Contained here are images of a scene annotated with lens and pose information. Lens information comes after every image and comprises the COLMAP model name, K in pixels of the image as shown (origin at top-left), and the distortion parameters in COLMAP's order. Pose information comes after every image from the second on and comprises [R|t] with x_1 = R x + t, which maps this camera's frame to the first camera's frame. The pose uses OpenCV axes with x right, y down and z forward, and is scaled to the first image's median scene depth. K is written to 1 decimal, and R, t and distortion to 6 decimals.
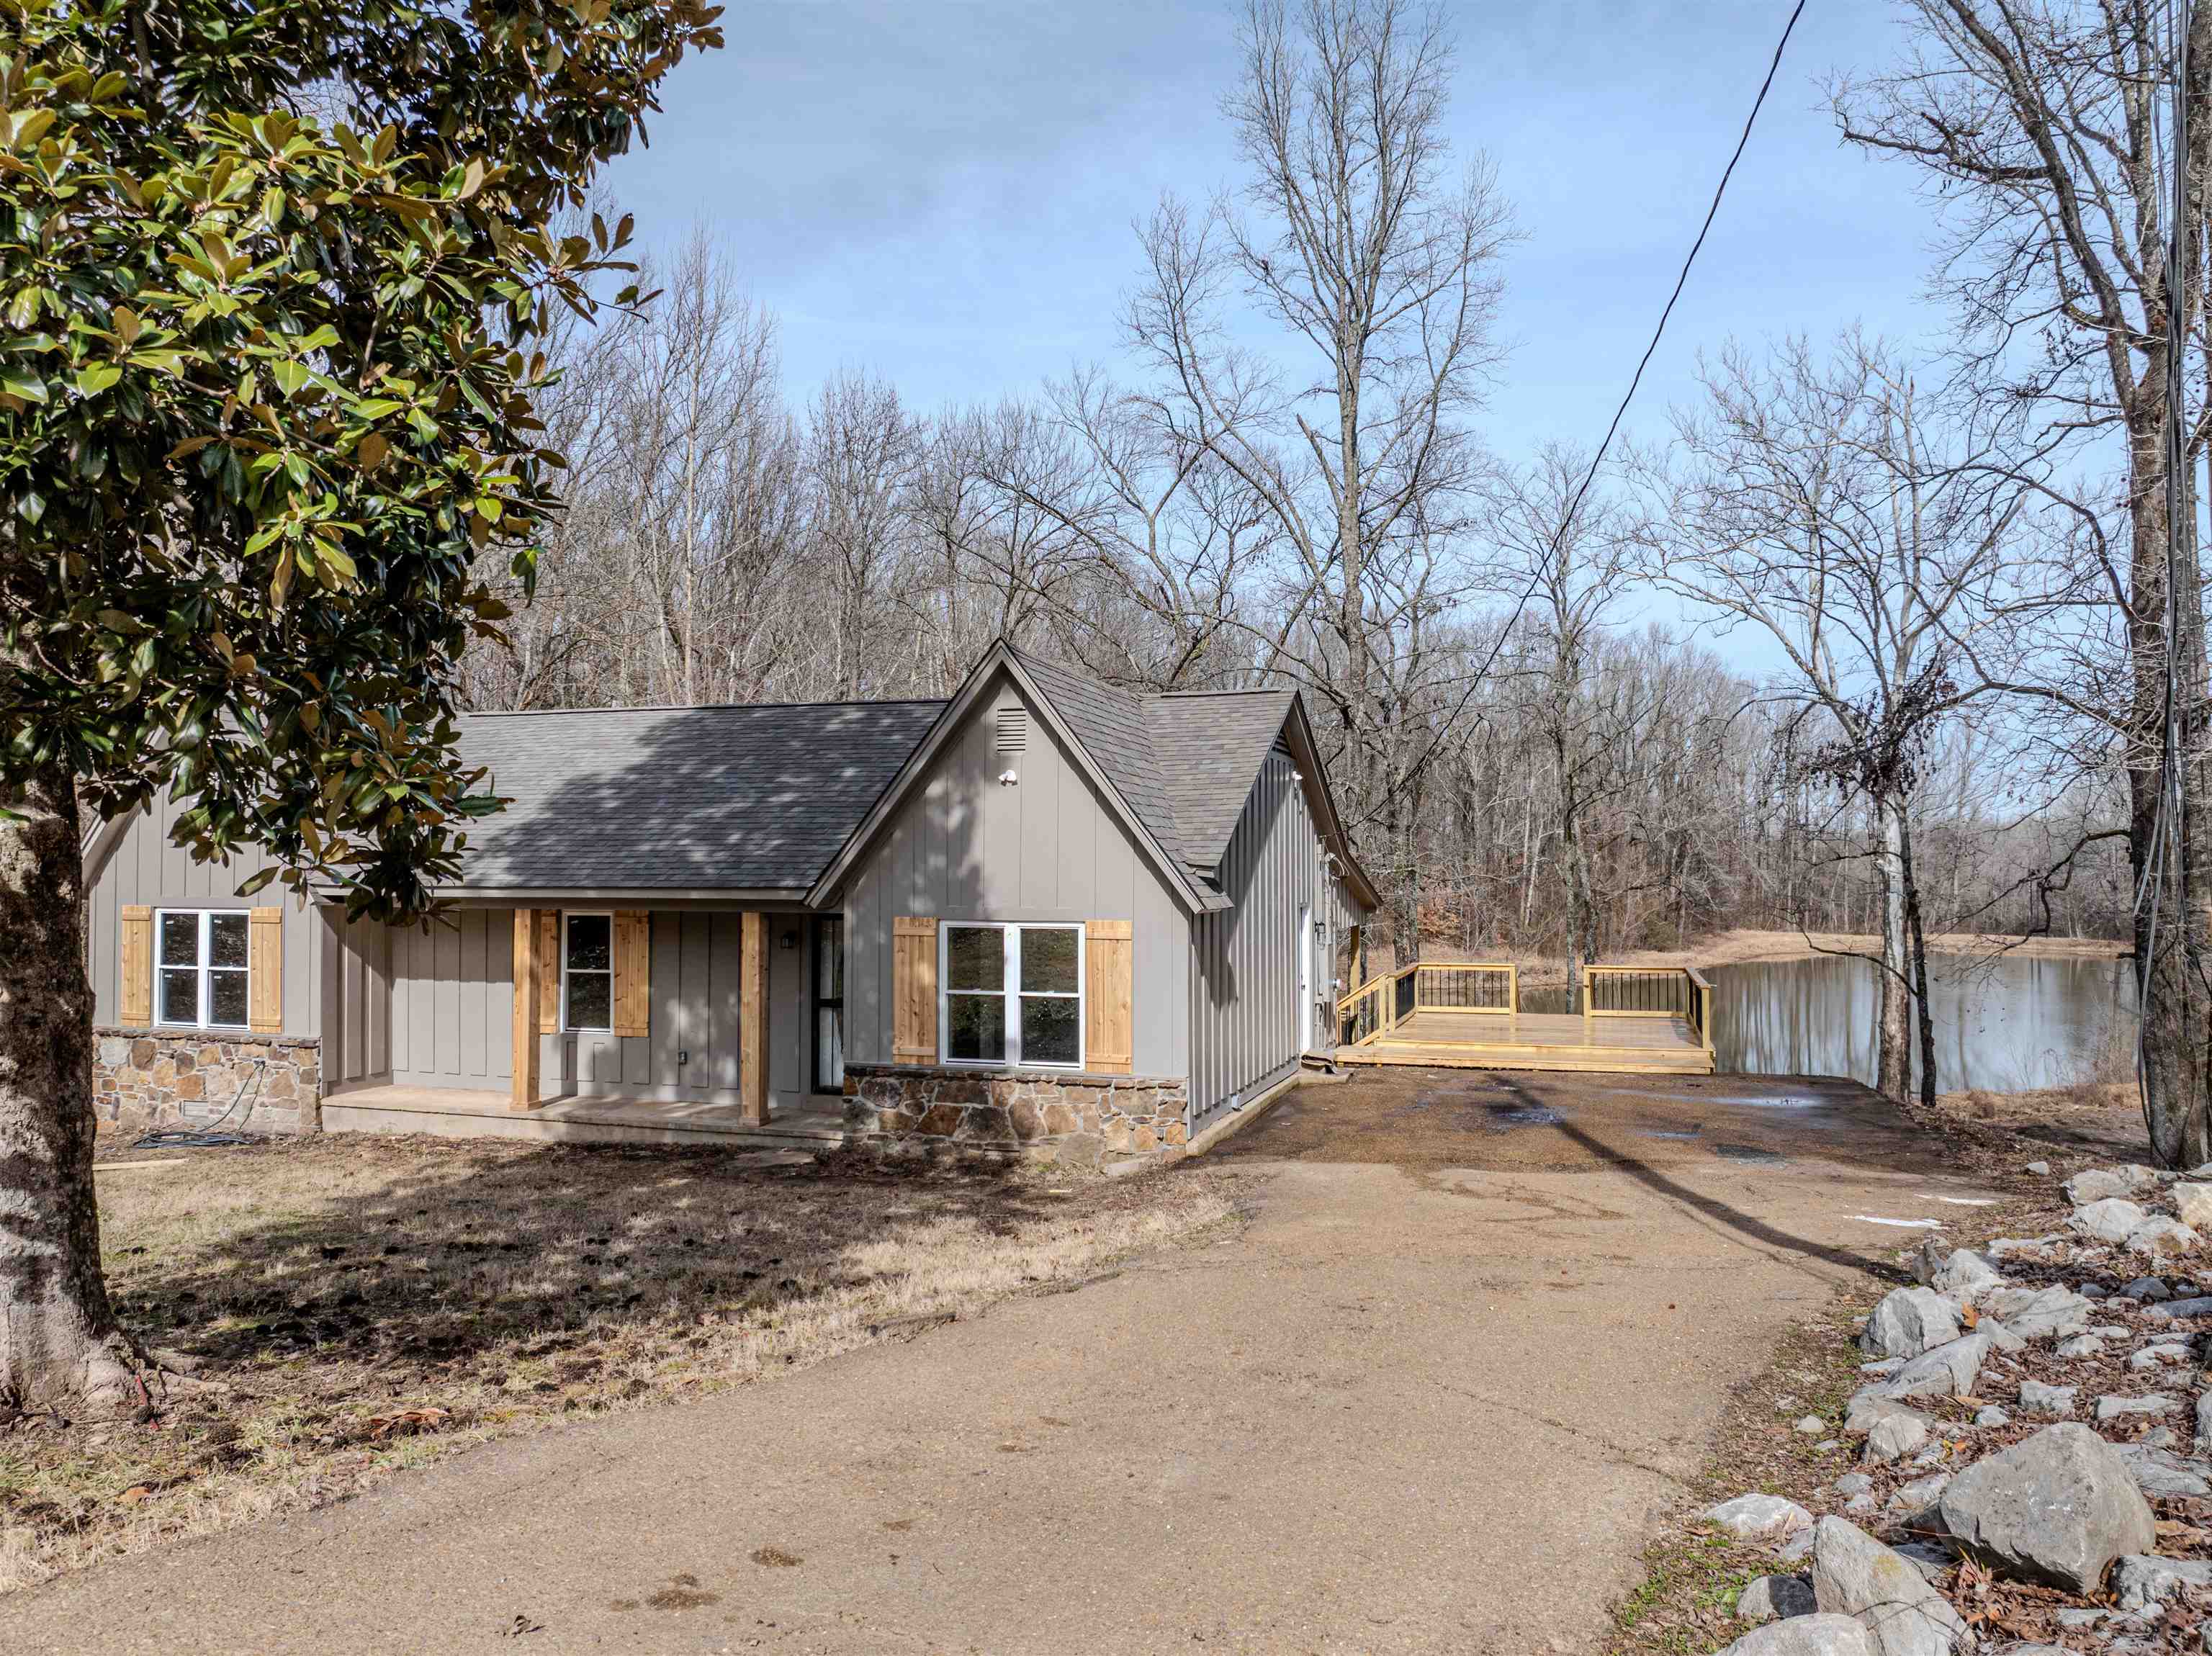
lens RADIAL K [[1554.2, 0, 1104.9], [0, 1554.2, 820.1], [0, 0, 1]] dist [-0.031364, -0.017869]
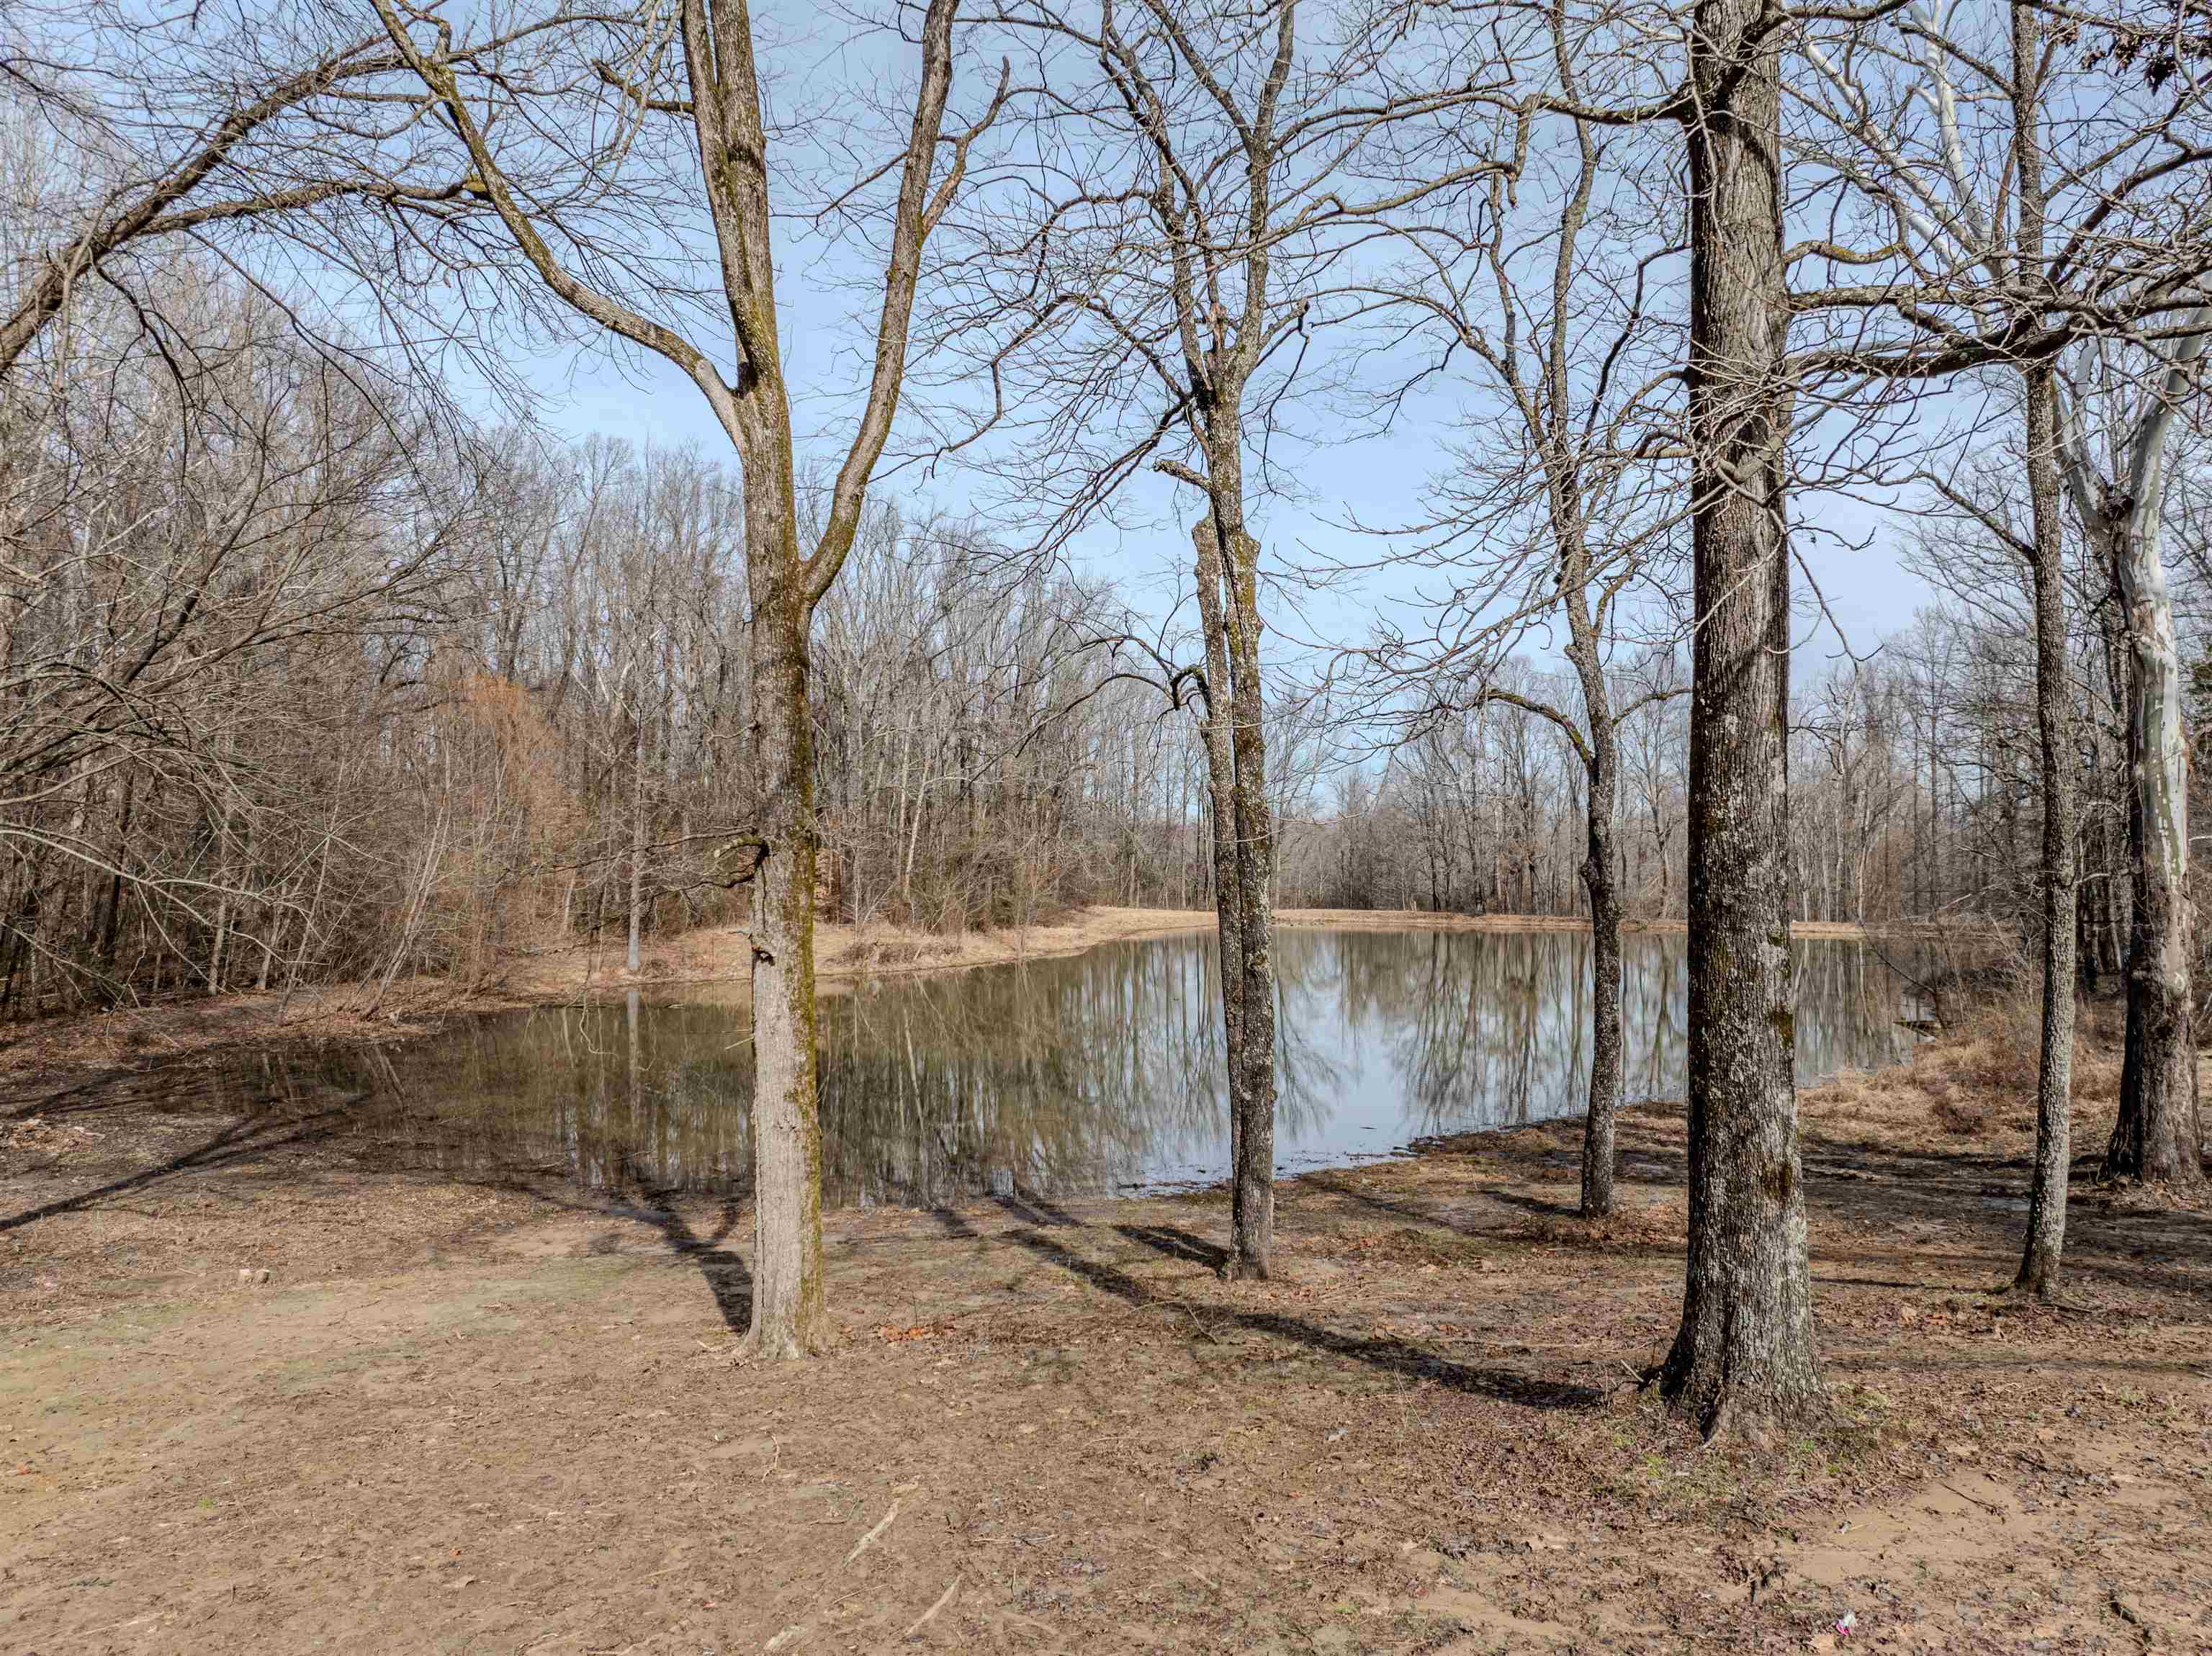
lens RADIAL K [[1554.2, 0, 1114.6], [0, 1554.2, 828.6], [0, 0, 1]] dist [-0.031364, -0.017869]
pose [[0.886324, 0.012234, 0.462904, -0.003787], [-0.014995, 0.999885, 0.002285, 0.033029], [-0.462823, -0.008966, 0.886405, 0.262479]]
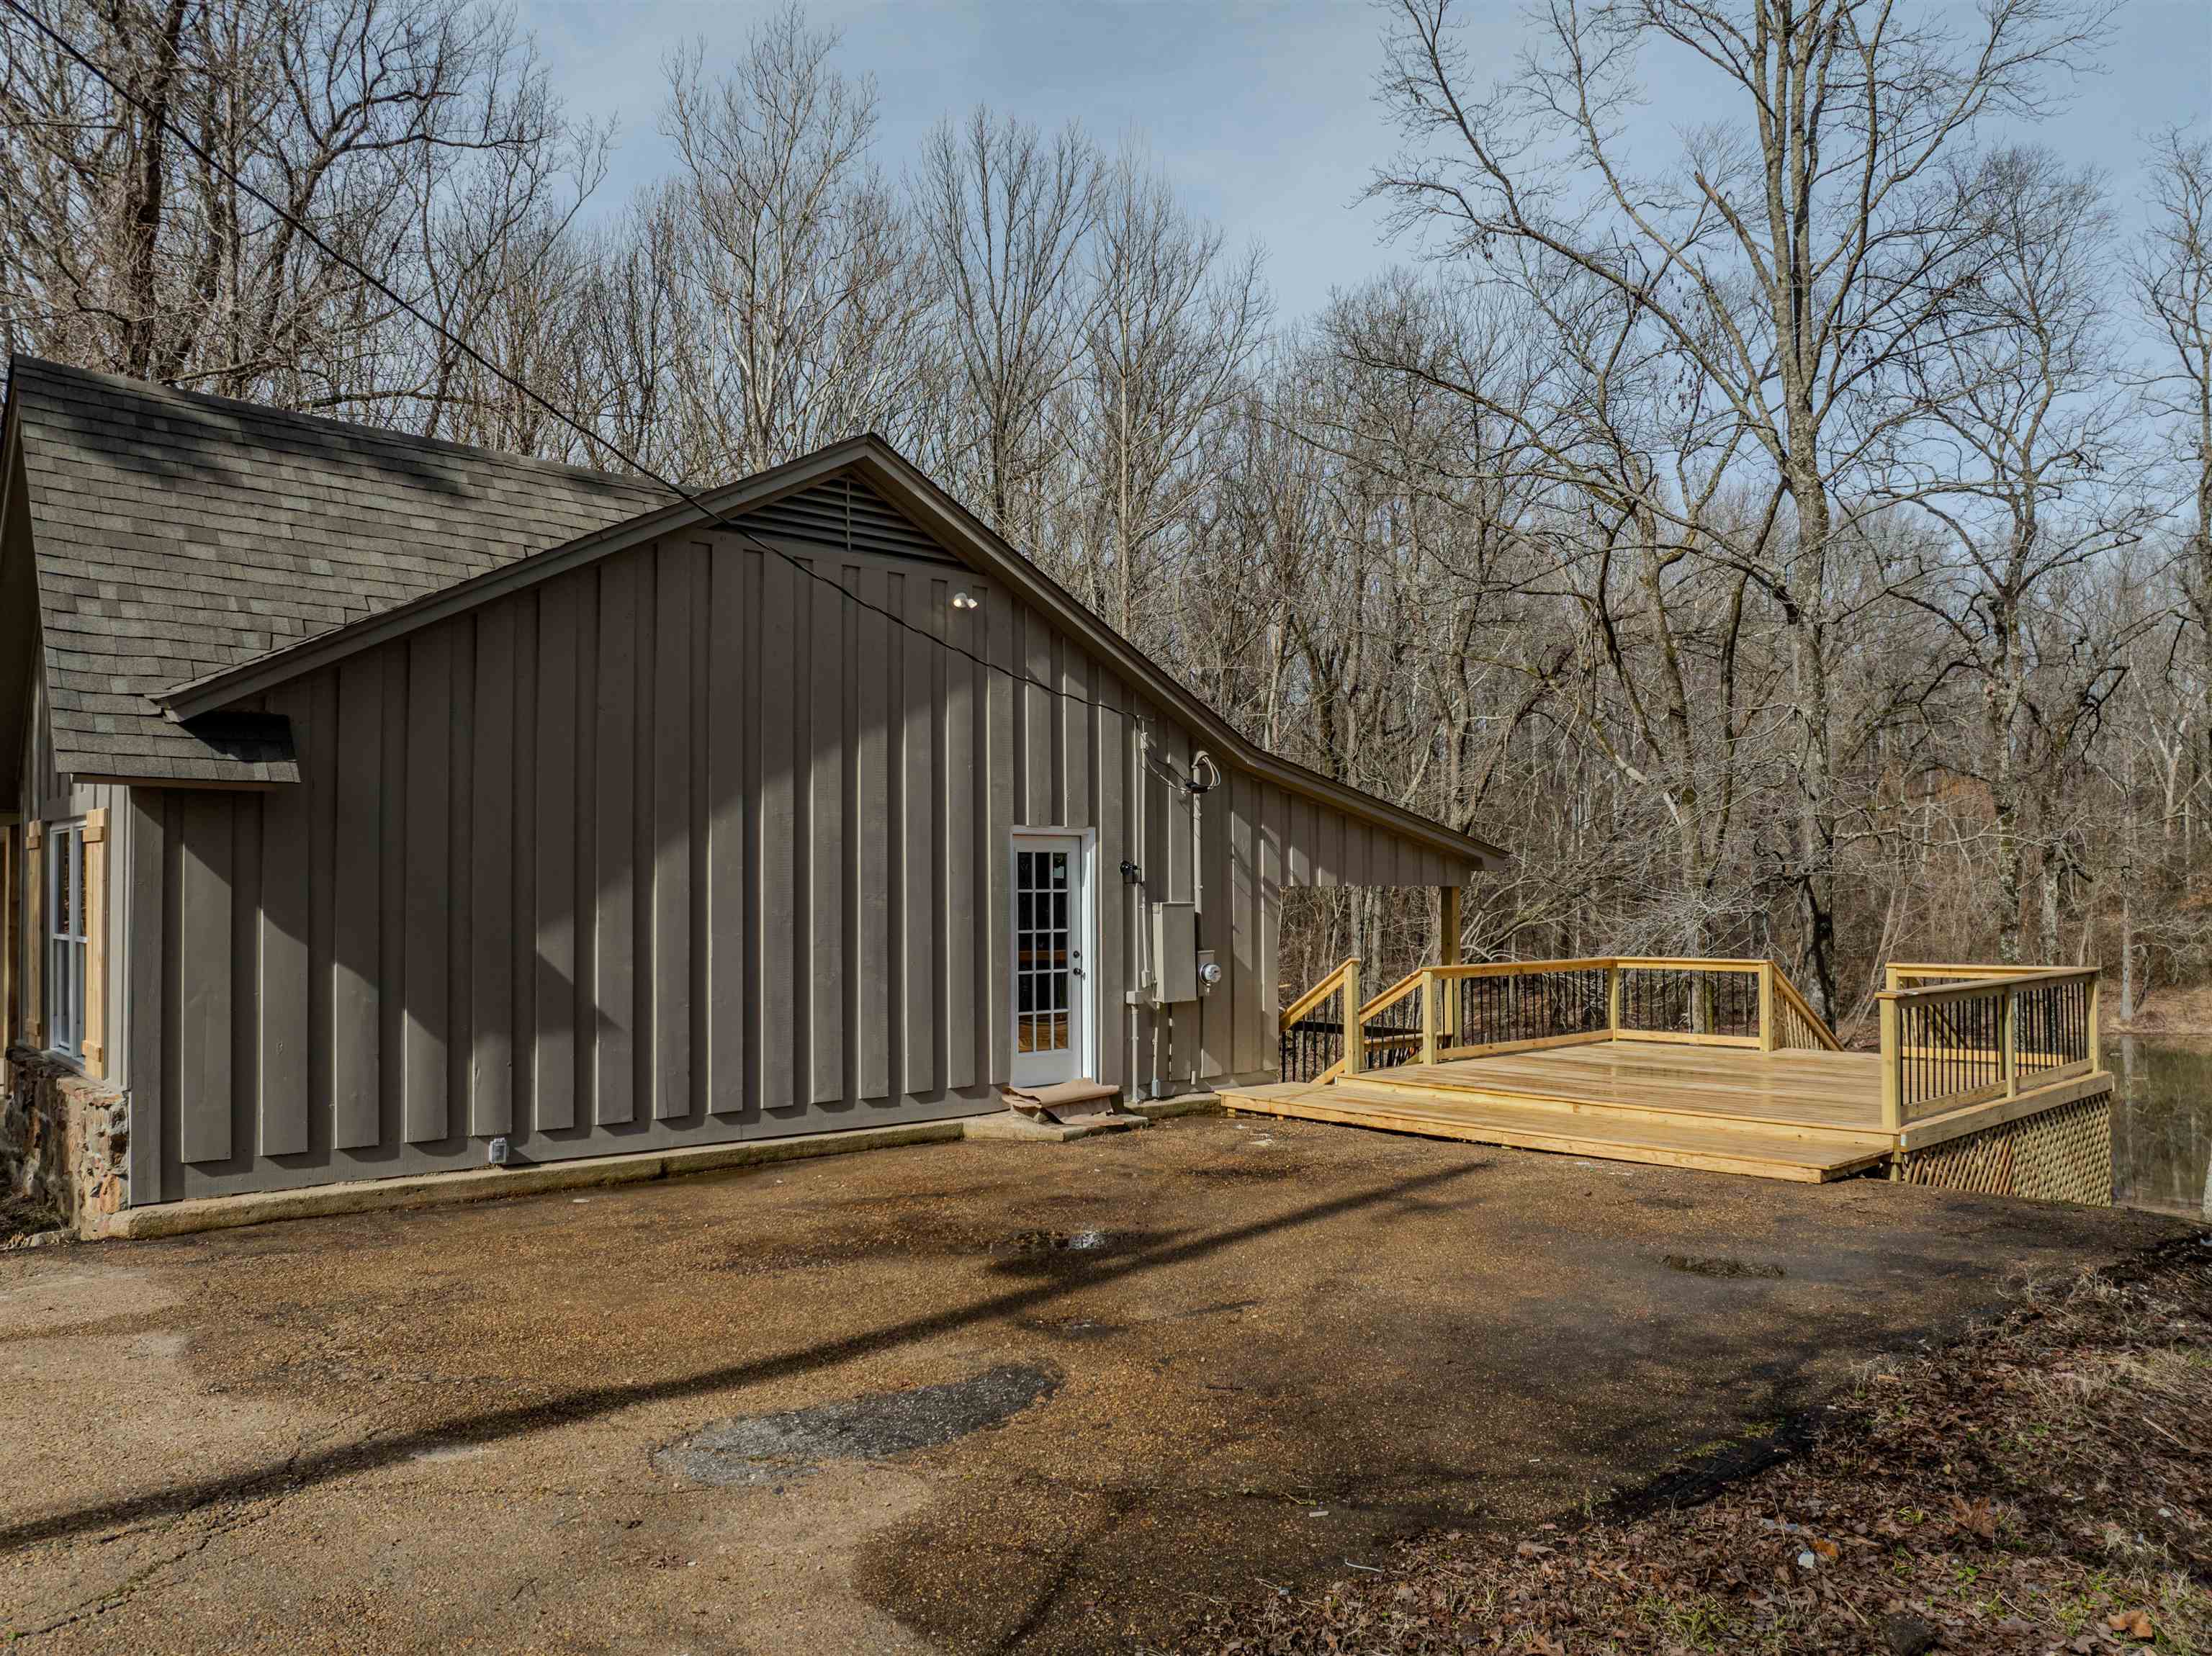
lens RADIAL K [[1554.2, 0, 1108.8], [0, 1554.2, 838.3], [0, 0, 1]] dist [-0.031364, -0.017869]
pose [[0.861806, -0.024227, -0.506659, 0.072973], [0.021551, 0.999706, -0.011145, 0.010754], [0.506780, -0.001315, 0.862075, 0.085509]]
